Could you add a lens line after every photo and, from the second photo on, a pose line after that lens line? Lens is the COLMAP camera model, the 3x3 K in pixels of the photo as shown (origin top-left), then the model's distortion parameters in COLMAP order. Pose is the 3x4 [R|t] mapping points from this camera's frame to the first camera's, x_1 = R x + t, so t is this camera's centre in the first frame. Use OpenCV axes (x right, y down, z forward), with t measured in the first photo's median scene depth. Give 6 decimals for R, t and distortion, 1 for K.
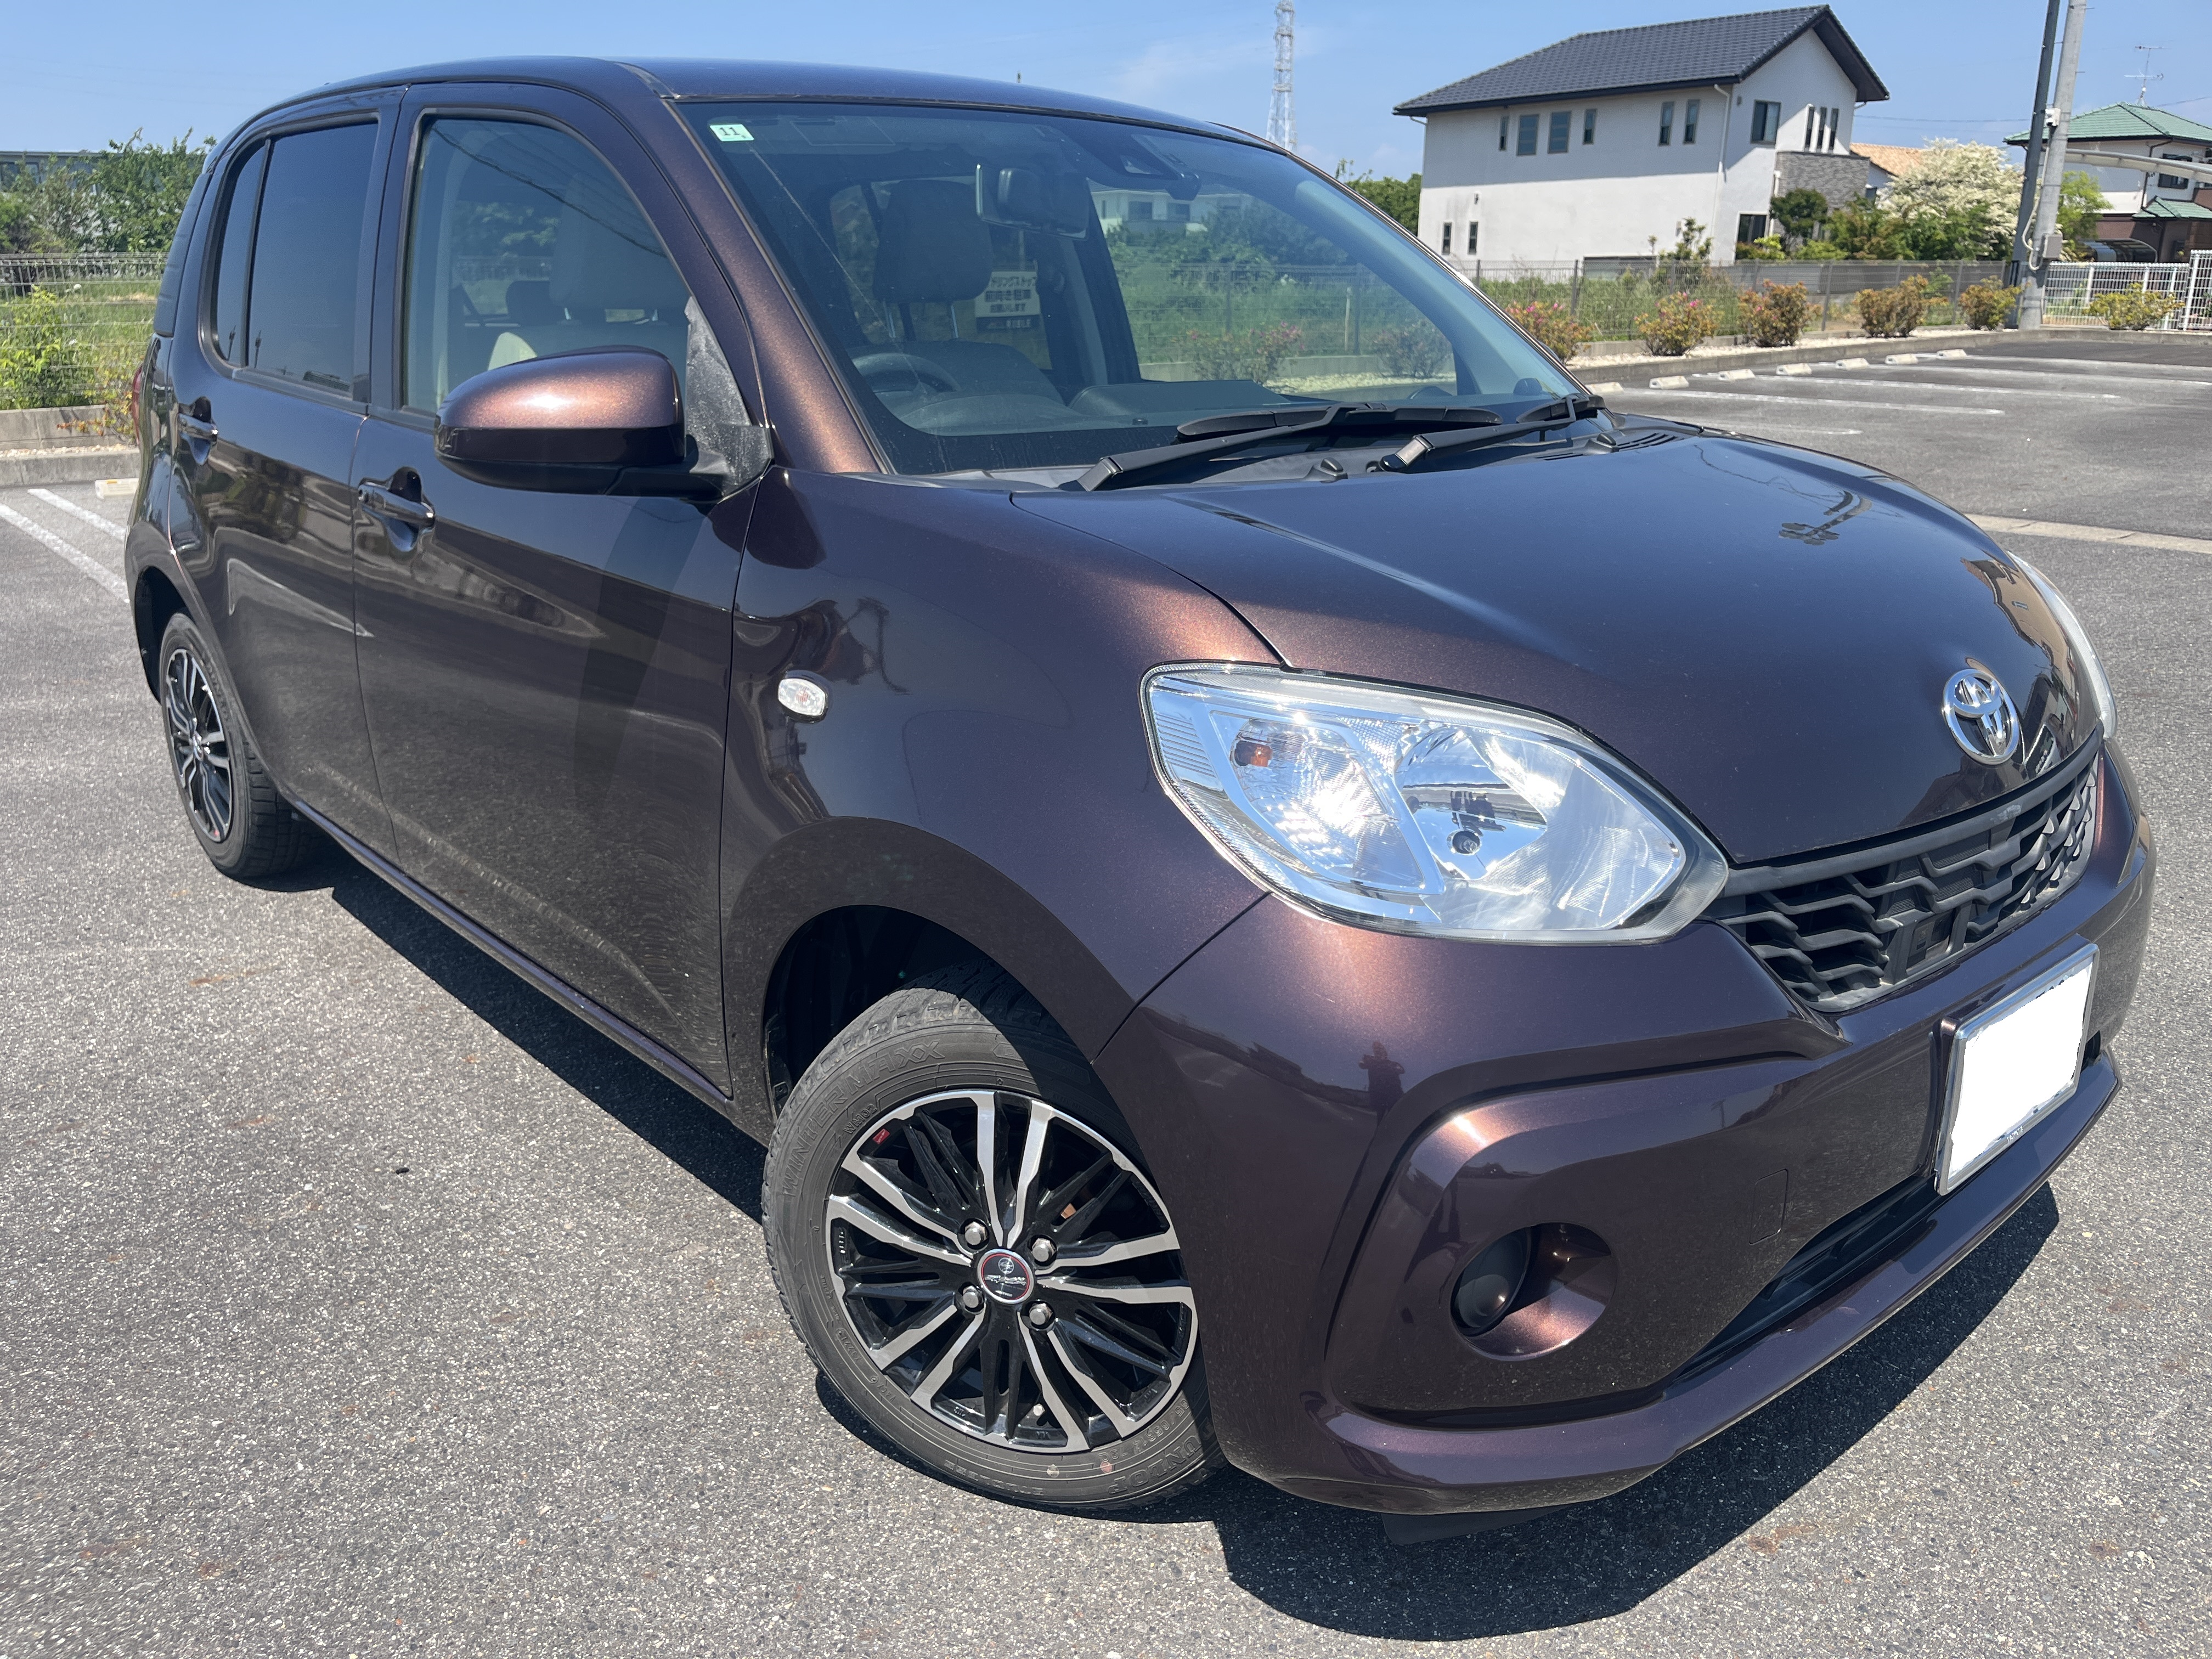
lens RADIAL K [[1674.1, 0, 1099.6], [0, 1674.1, 831.0], [0, 0, 1]] dist [0.070845, -0.106428]
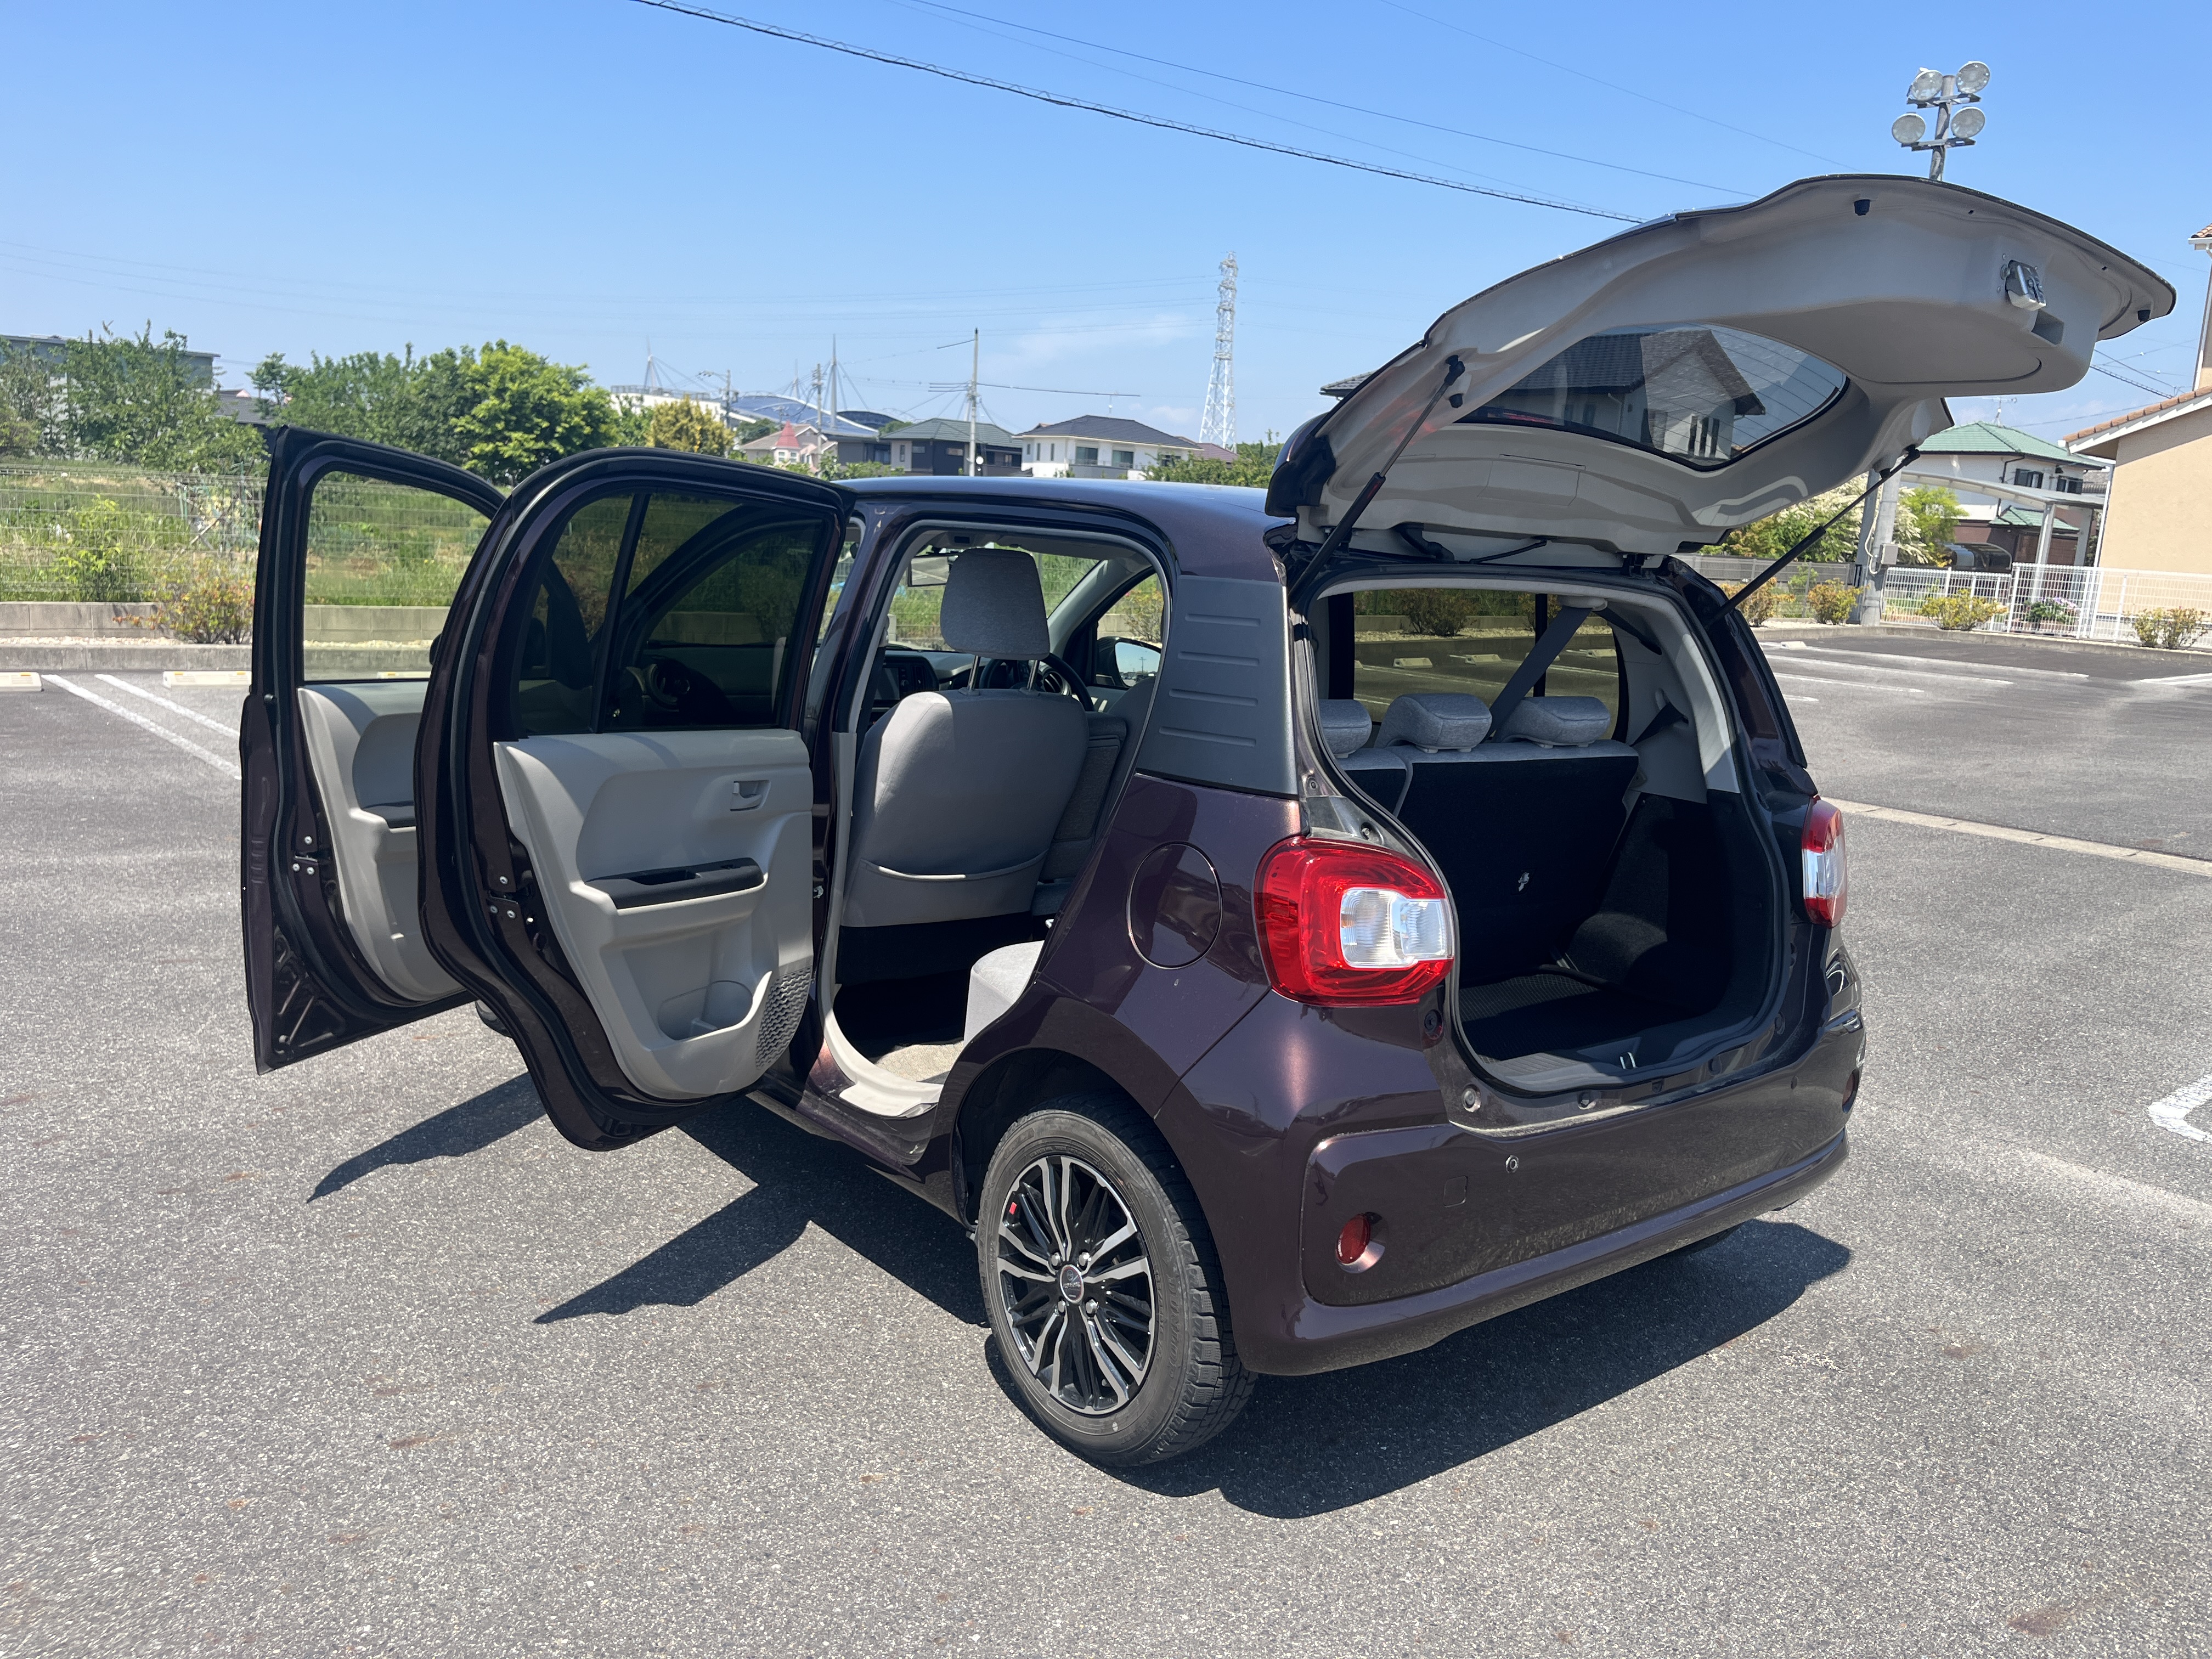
lens RADIAL K [[1674.1, 0, 1124.7], [0, 1674.1, 803.1], [0, 0, 1]] dist [0.070845, -0.106428]
pose [[0.997004, 0.051724, 0.057517, -0.016428], [-0.042601, 0.987790, -0.149853, 0.090062], [-0.064566, 0.146954, 0.987034, -0.572210]]
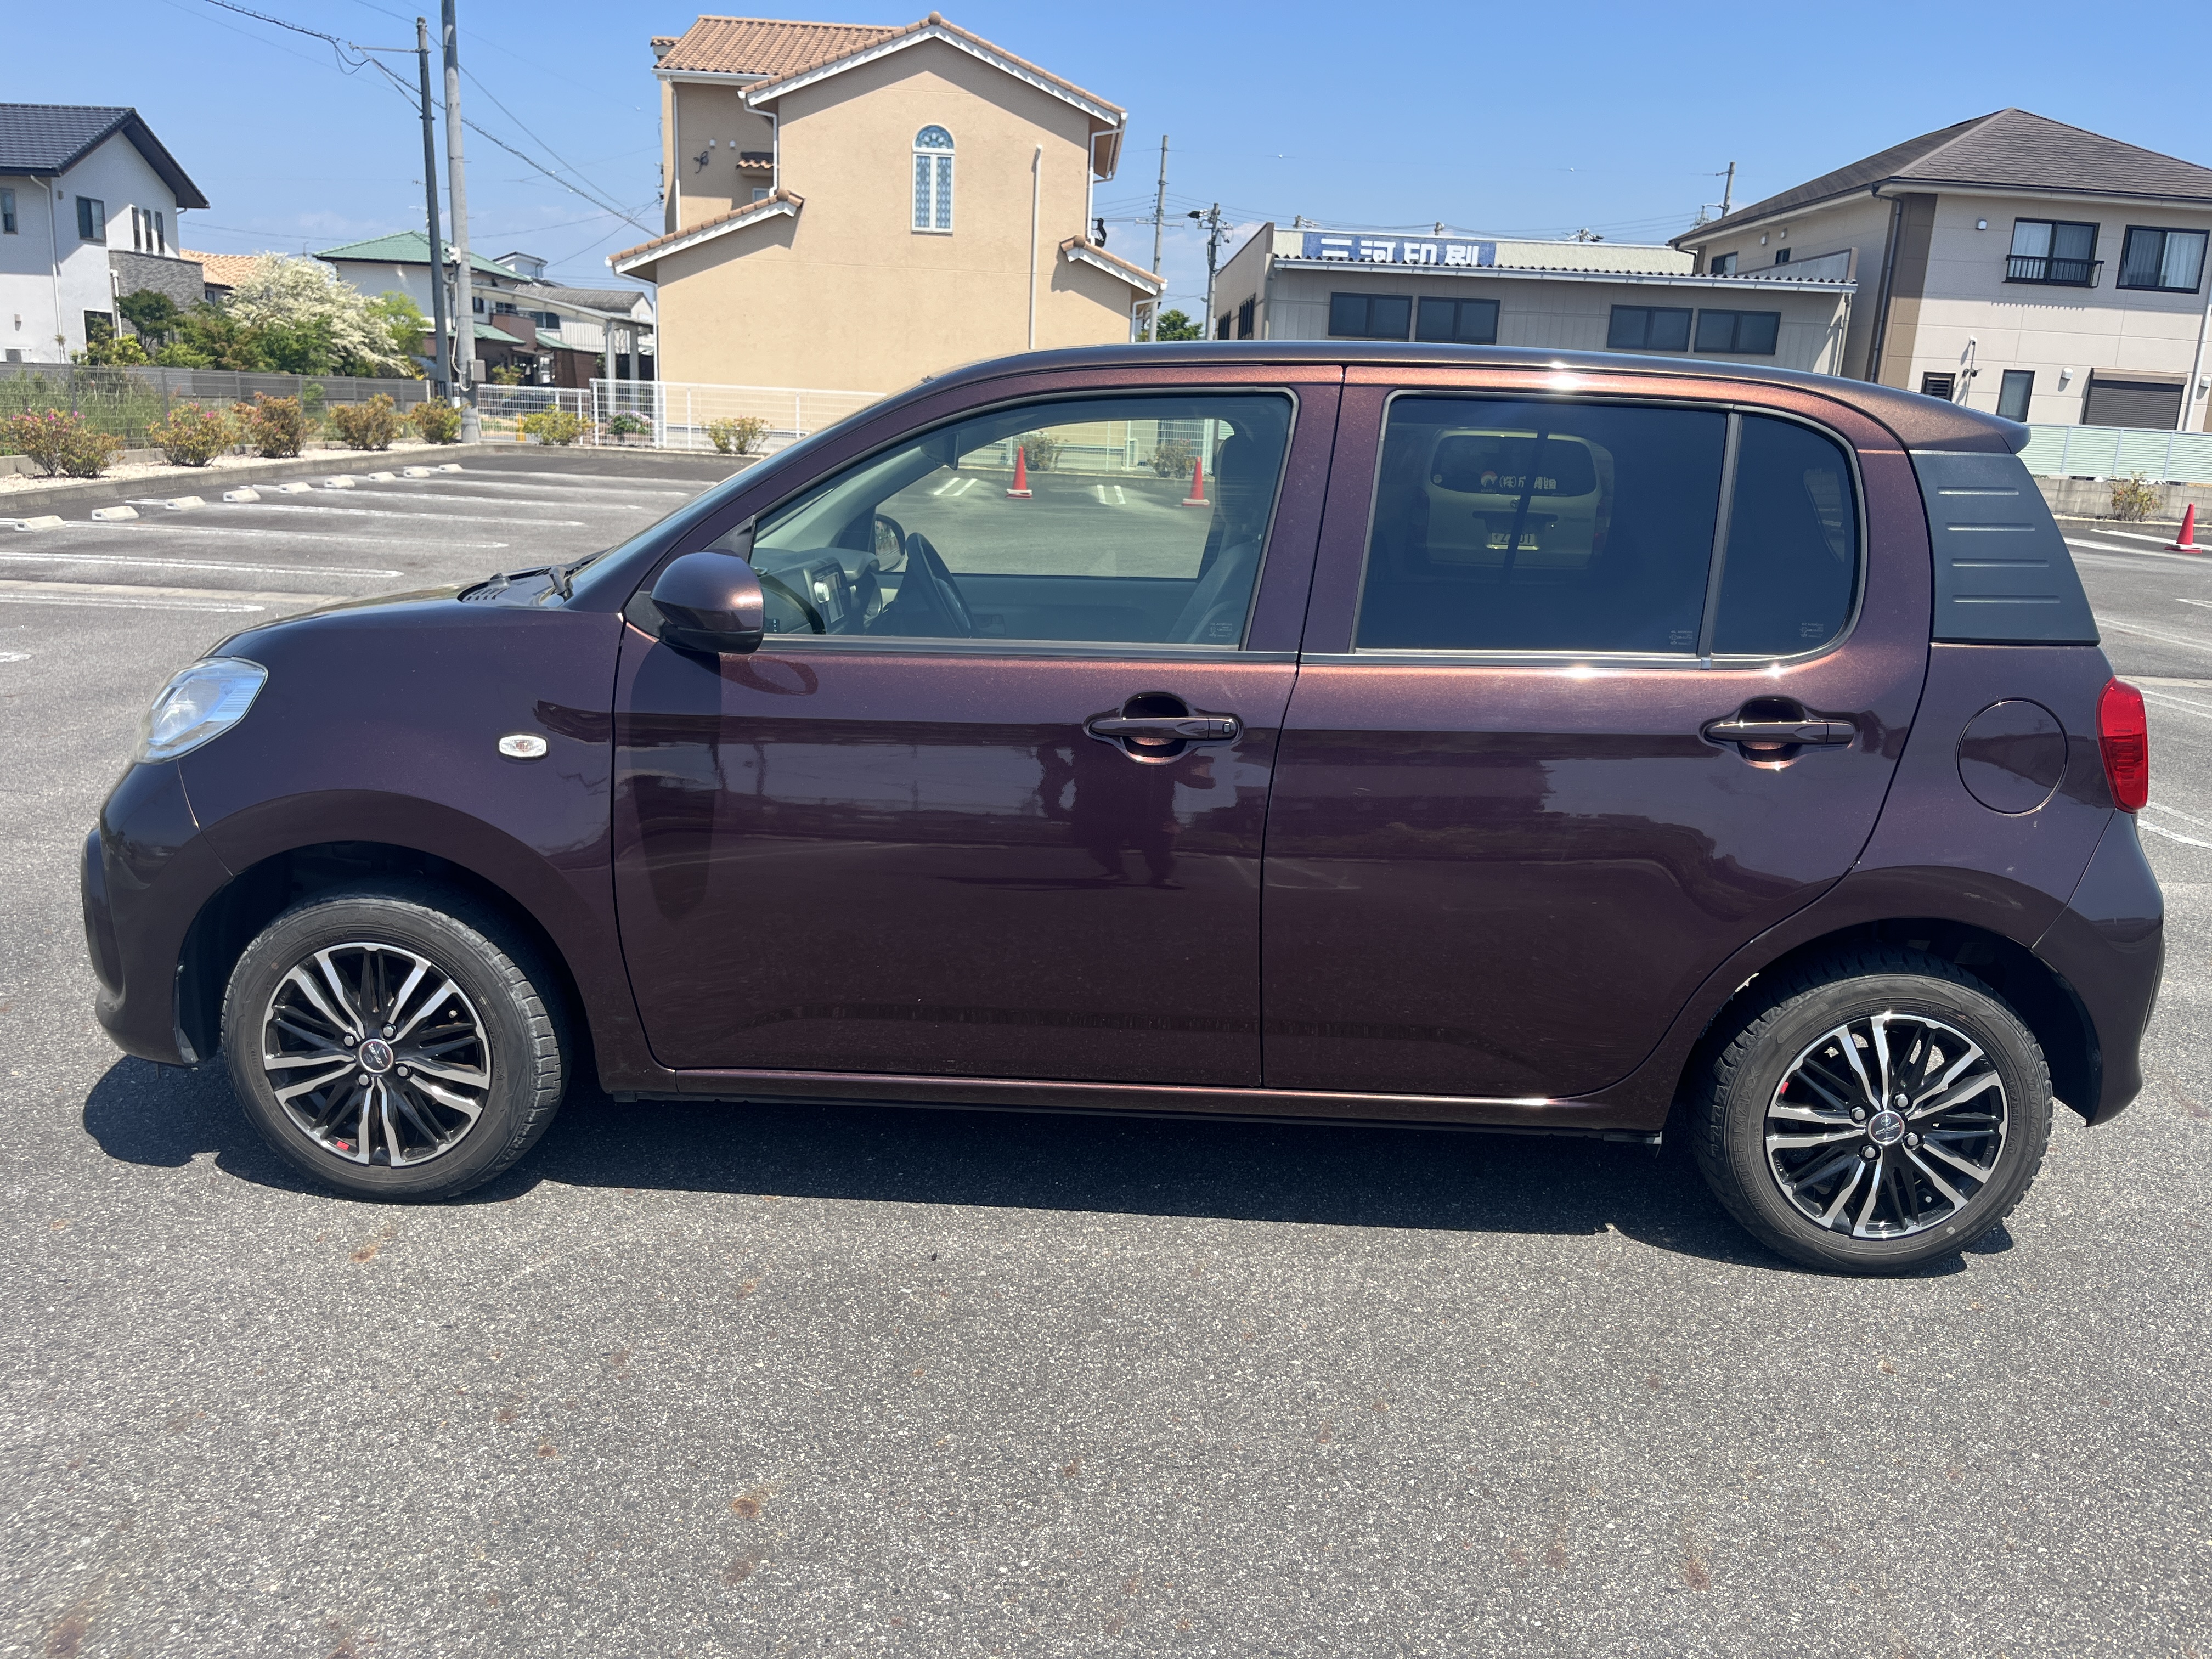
lens RADIAL K [[1674.1, 0, 1099.7], [0, 1674.1, 828.7], [0, 0, 1]] dist [0.070845, -0.106428]
pose [[0.615505, -0.159629, 0.771798, -1.005055], [0.202237, 0.978474, 0.041093, -0.092826], [-0.761744, 0.130793, 0.634538, 0.085823]]
